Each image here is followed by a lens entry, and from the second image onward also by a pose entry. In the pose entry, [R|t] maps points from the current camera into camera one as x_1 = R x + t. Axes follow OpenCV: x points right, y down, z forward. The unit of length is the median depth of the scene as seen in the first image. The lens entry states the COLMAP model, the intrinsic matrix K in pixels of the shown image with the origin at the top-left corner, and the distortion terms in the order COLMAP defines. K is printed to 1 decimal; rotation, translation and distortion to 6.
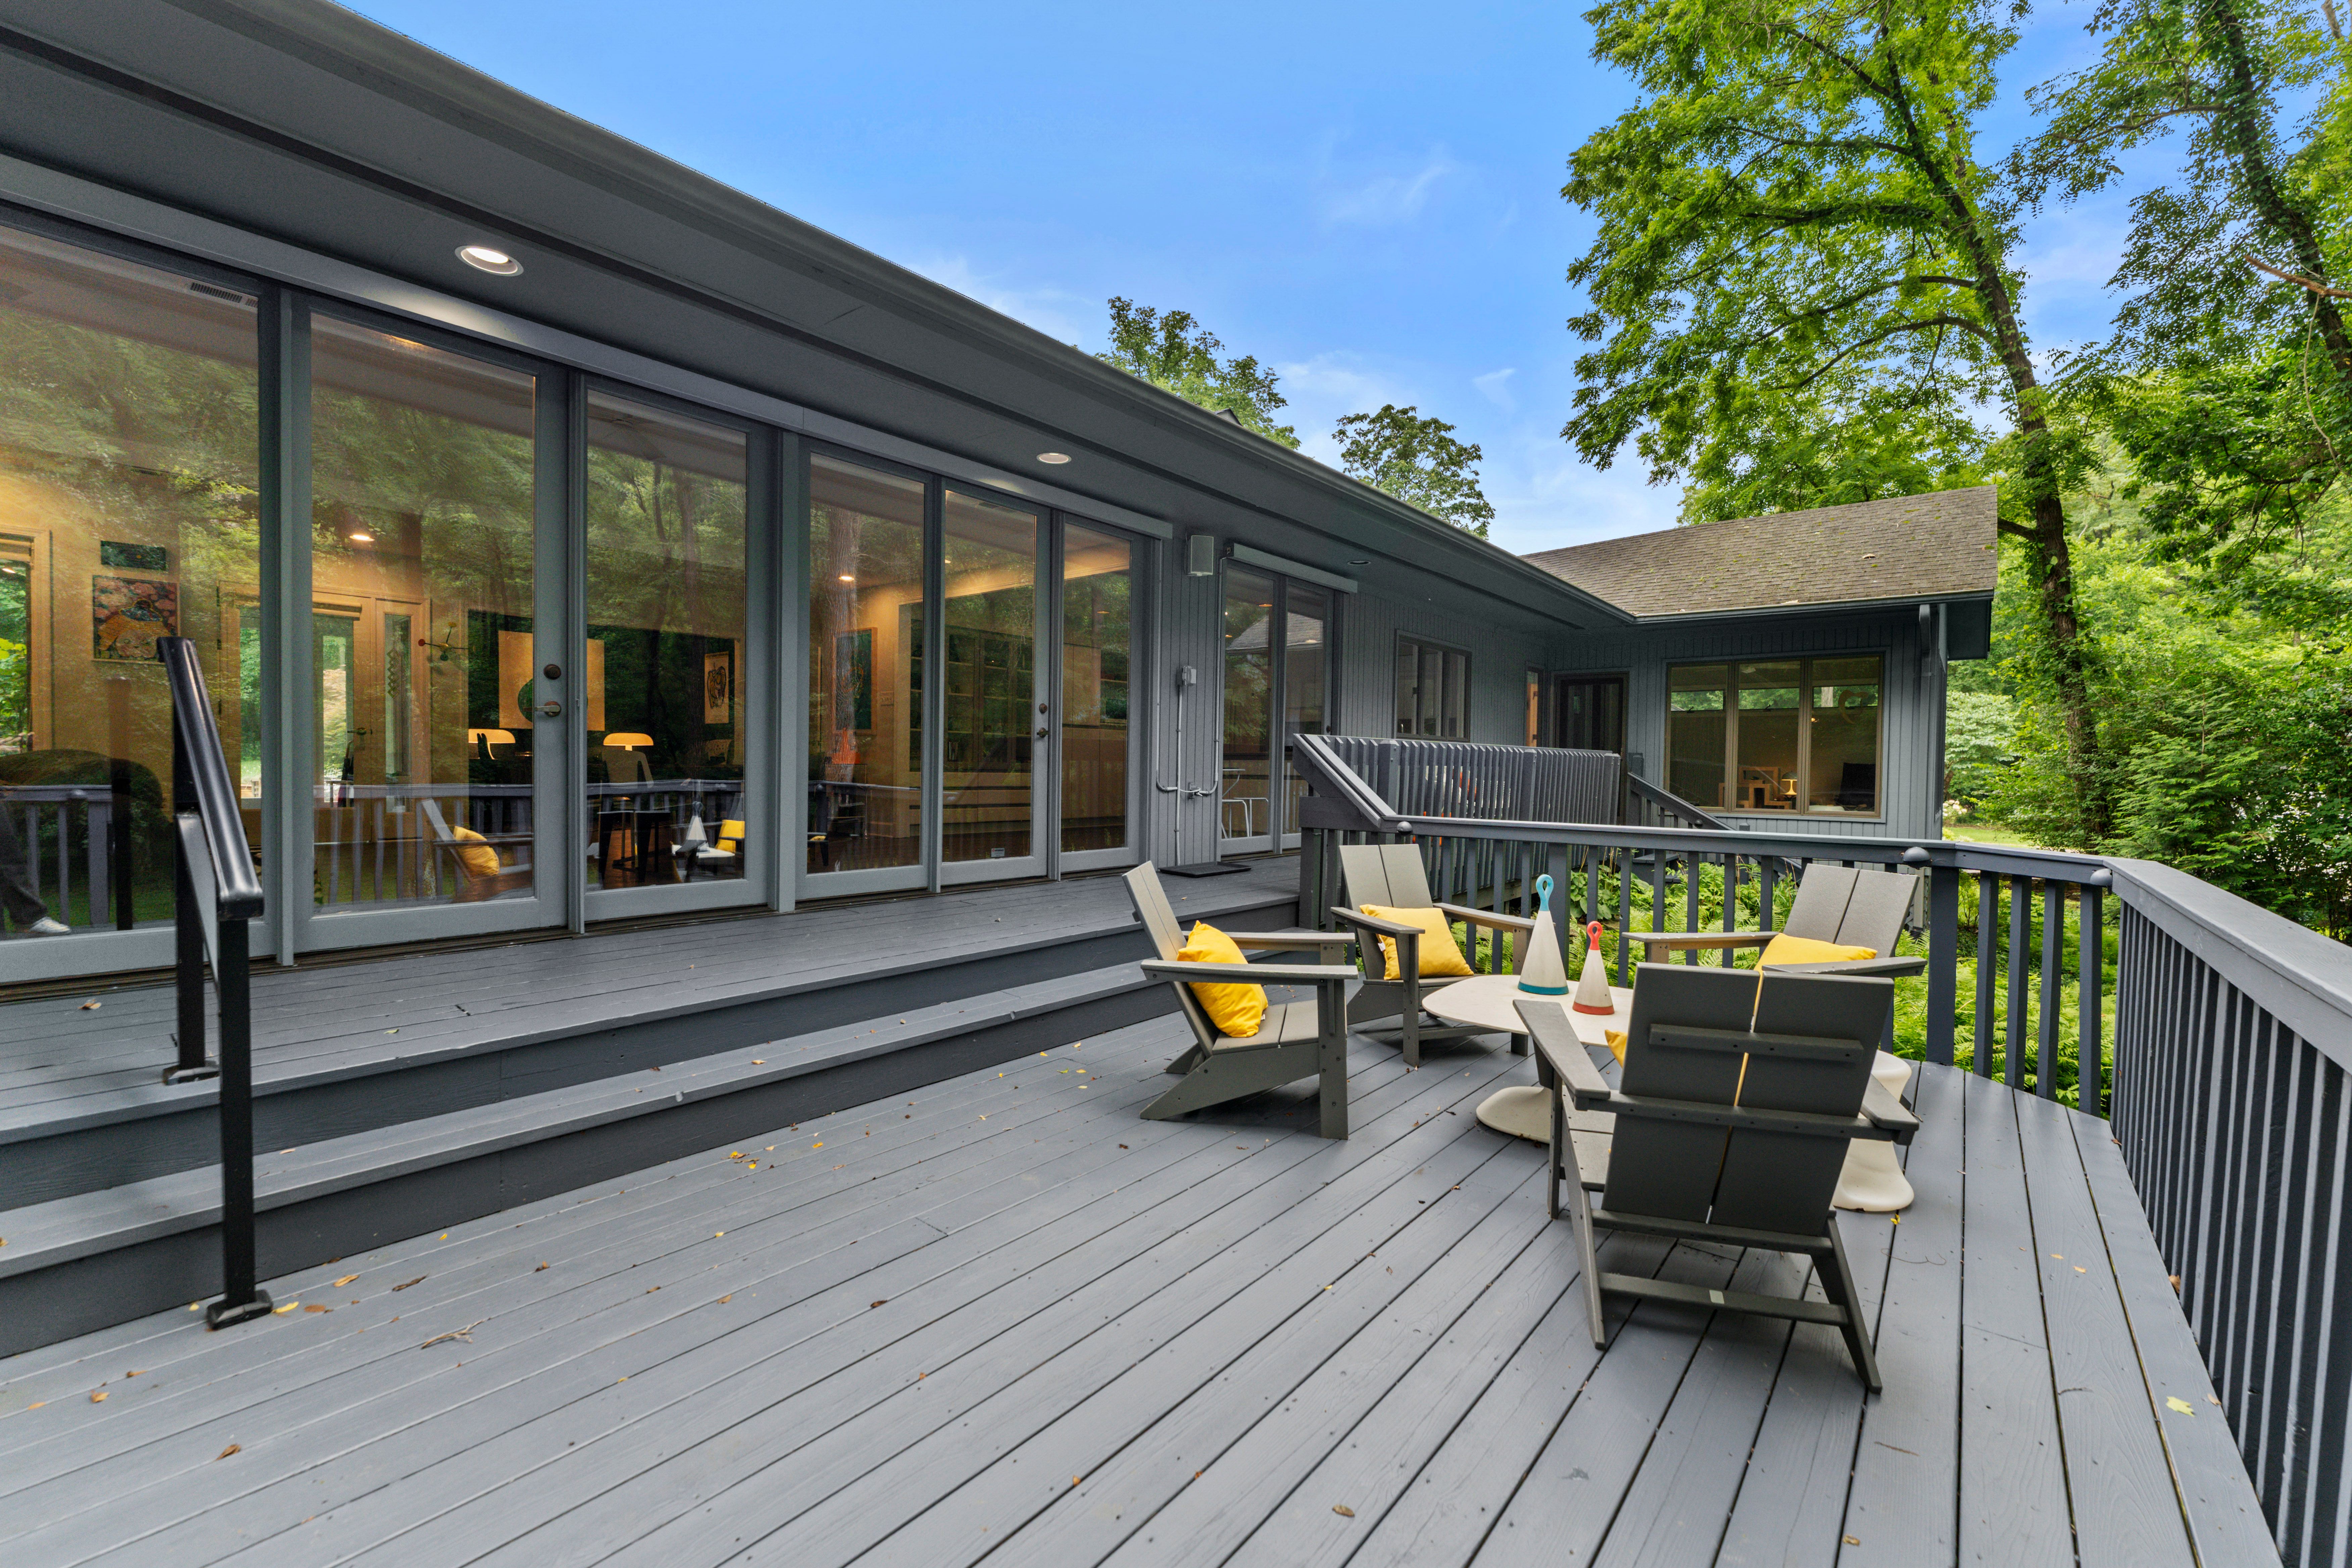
lens RADIAL K [[953.1, 0, 1176.0], [0, 953.1, 784.0], [0, 0, 1]] dist [0.000314, -0.000956]
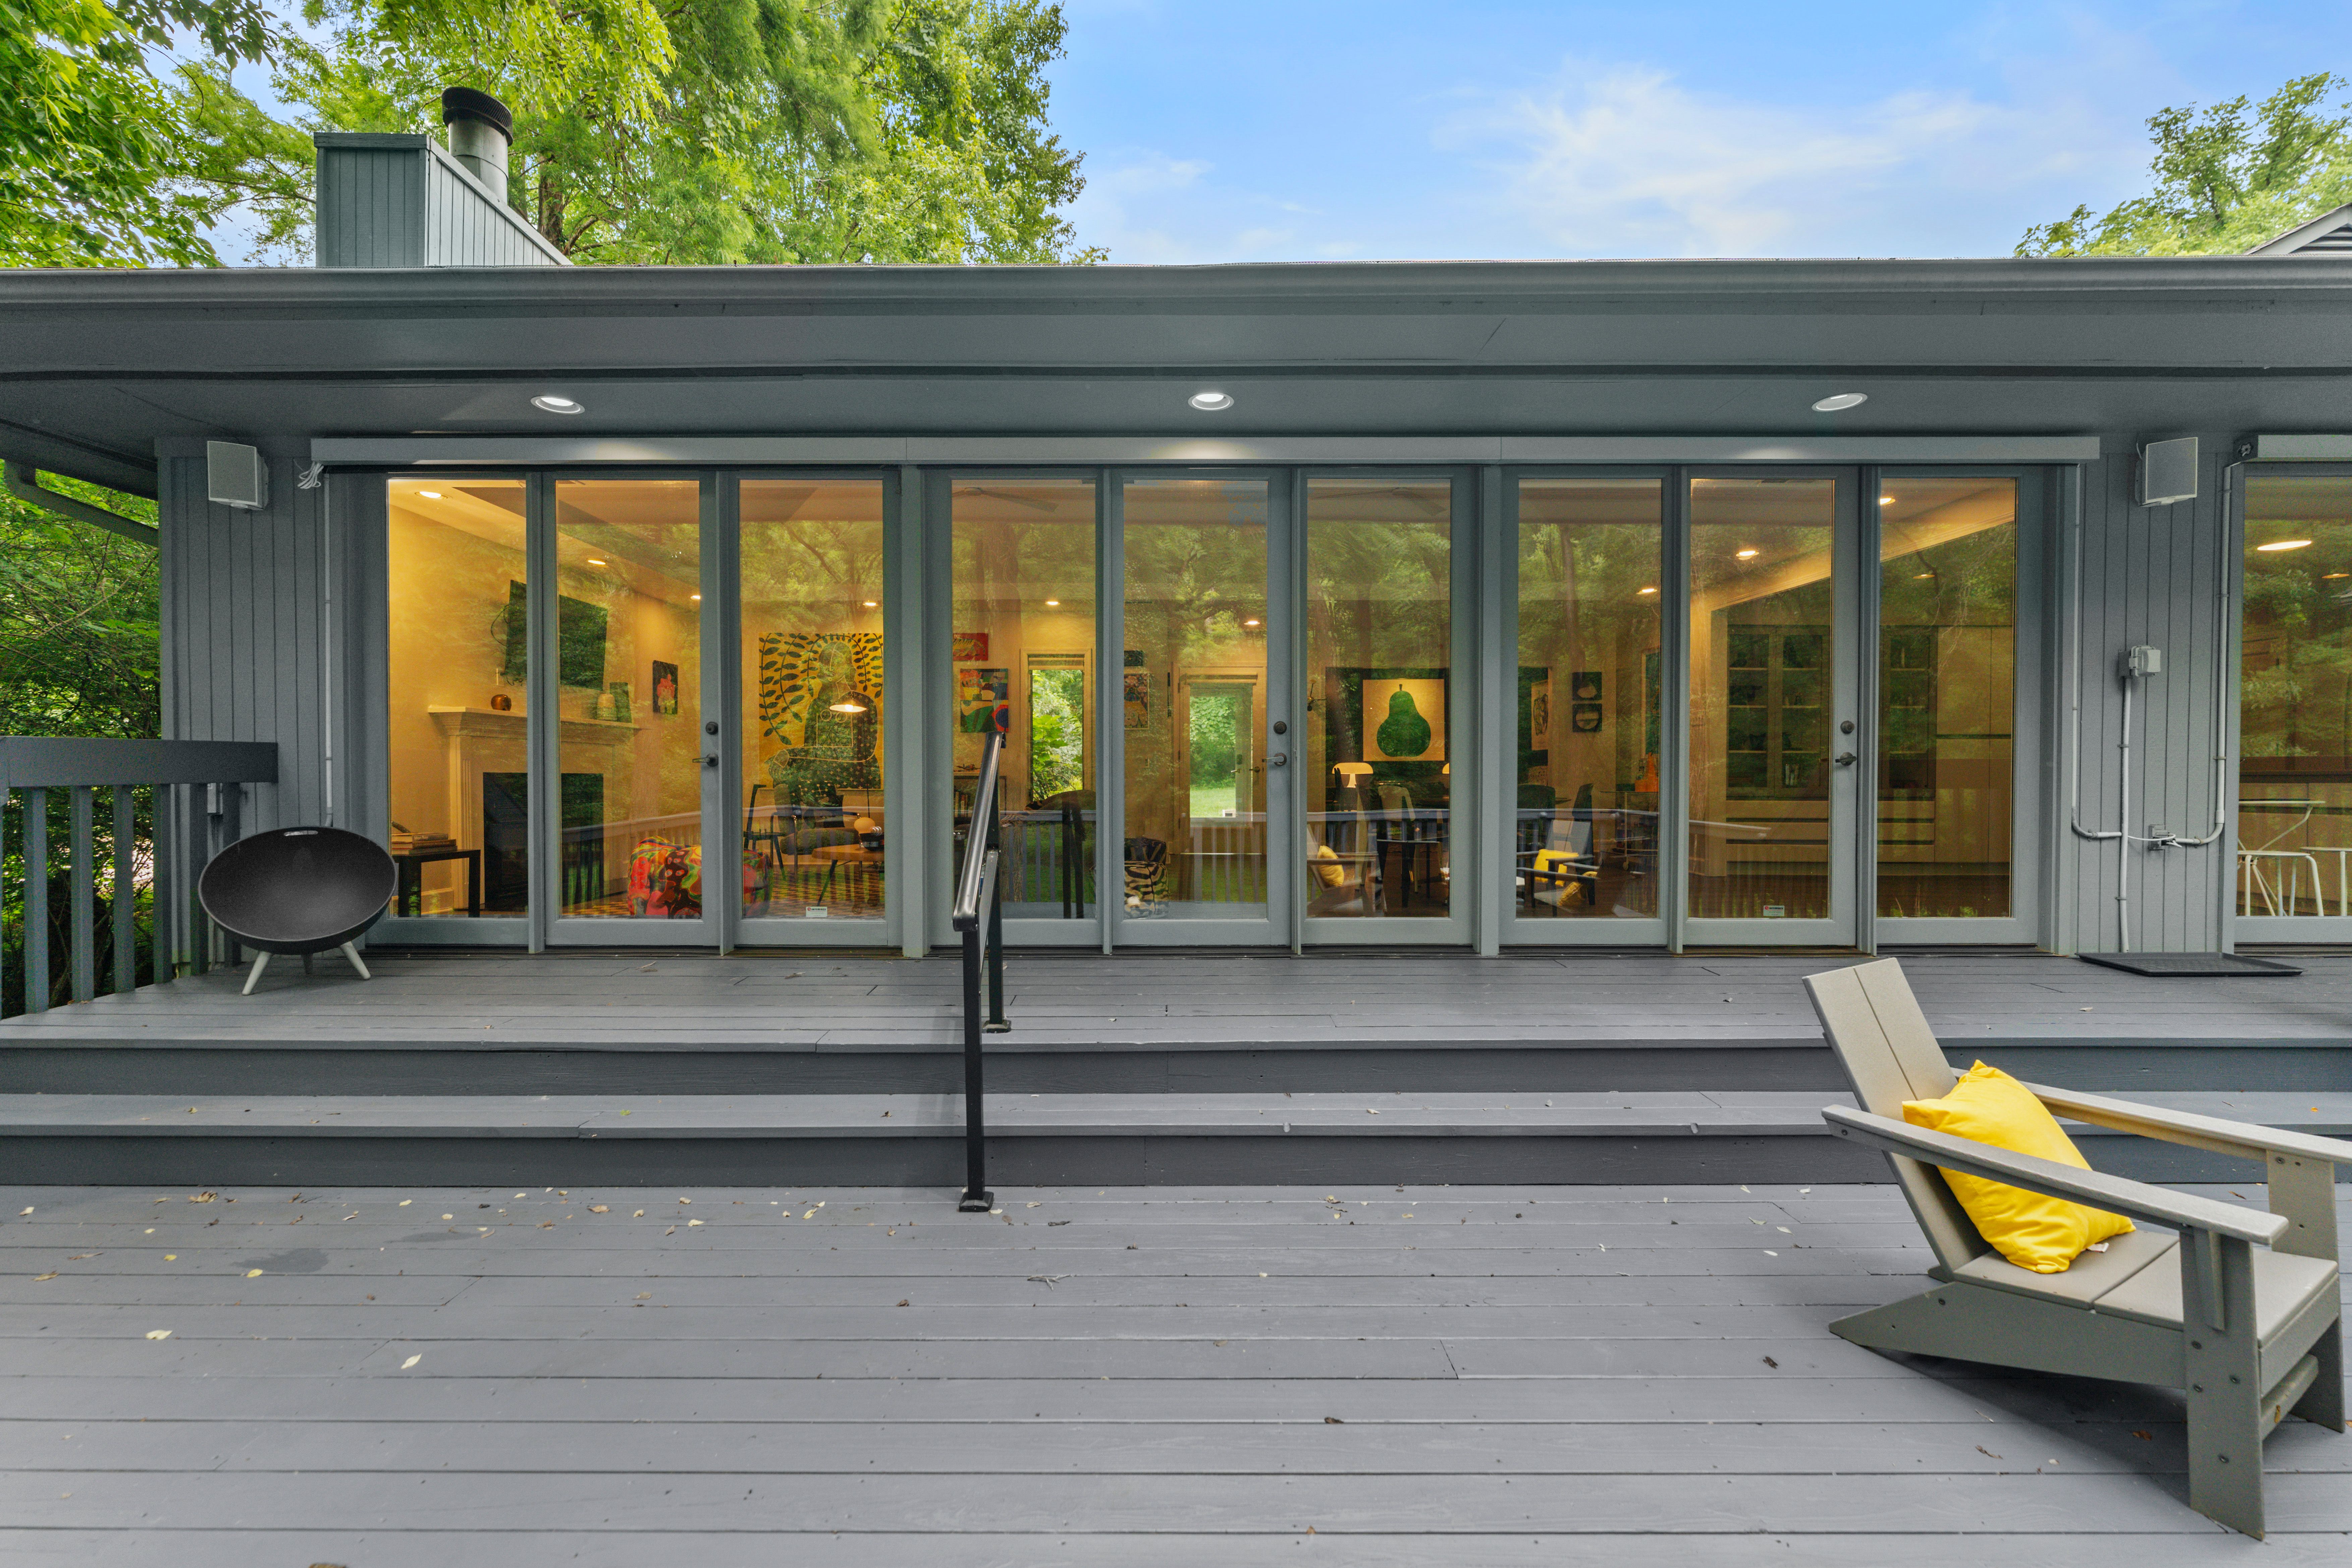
lens RADIAL K [[953.0, 0, 1176.0], [0, 953.0, 784.0], [0, 0, 1]] dist [0.000314, -0.000956]
pose [[0.642674, -0.007436, -0.766104, 0.175444], [-0.006367, 0.999867, -0.015046, -0.032620], [0.766113, 0.014547, 0.642541, 0.164994]]
